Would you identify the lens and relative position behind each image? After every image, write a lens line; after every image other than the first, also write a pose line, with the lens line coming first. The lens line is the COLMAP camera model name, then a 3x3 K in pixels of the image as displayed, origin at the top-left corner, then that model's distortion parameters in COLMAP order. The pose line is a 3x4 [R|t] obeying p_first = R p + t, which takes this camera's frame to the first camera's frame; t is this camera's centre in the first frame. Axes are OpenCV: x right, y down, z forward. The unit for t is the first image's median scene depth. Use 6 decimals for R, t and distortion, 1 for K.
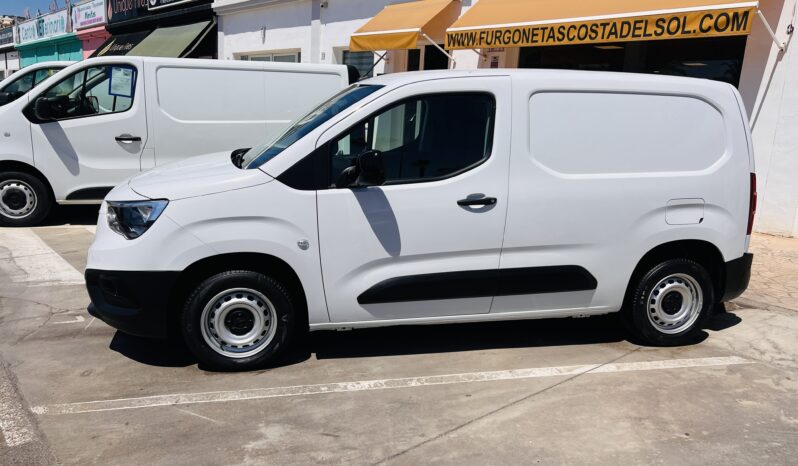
lens RADIAL K [[617.7, 0, 396.5], [0, 617.7, 232.7], [0, 0, 1]] dist [0.026224, -0.015761]
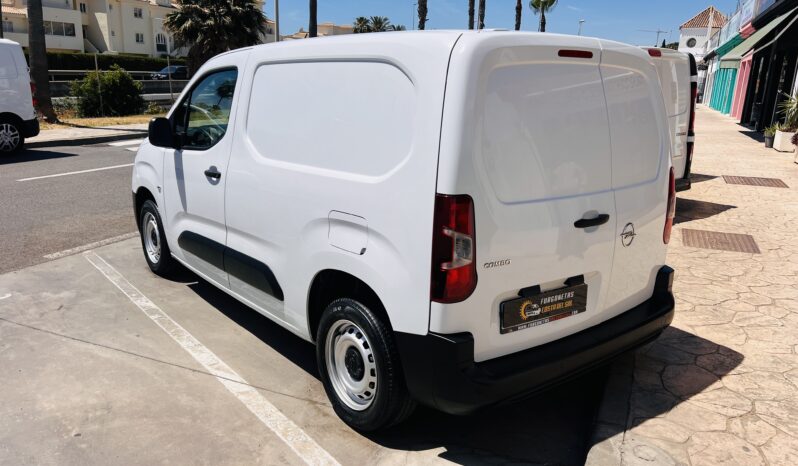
lens RADIAL K [[617.7, 0, 396.0], [0, 617.7, 233.1], [0, 0, 1]] dist [0.026224, -0.015761]
pose [[0.428461, 0.190575, -0.883234, 1.264623], [-0.196762, 0.973725, 0.114650, -0.141122], [0.881876, 0.124664, 0.454702, 0.860741]]
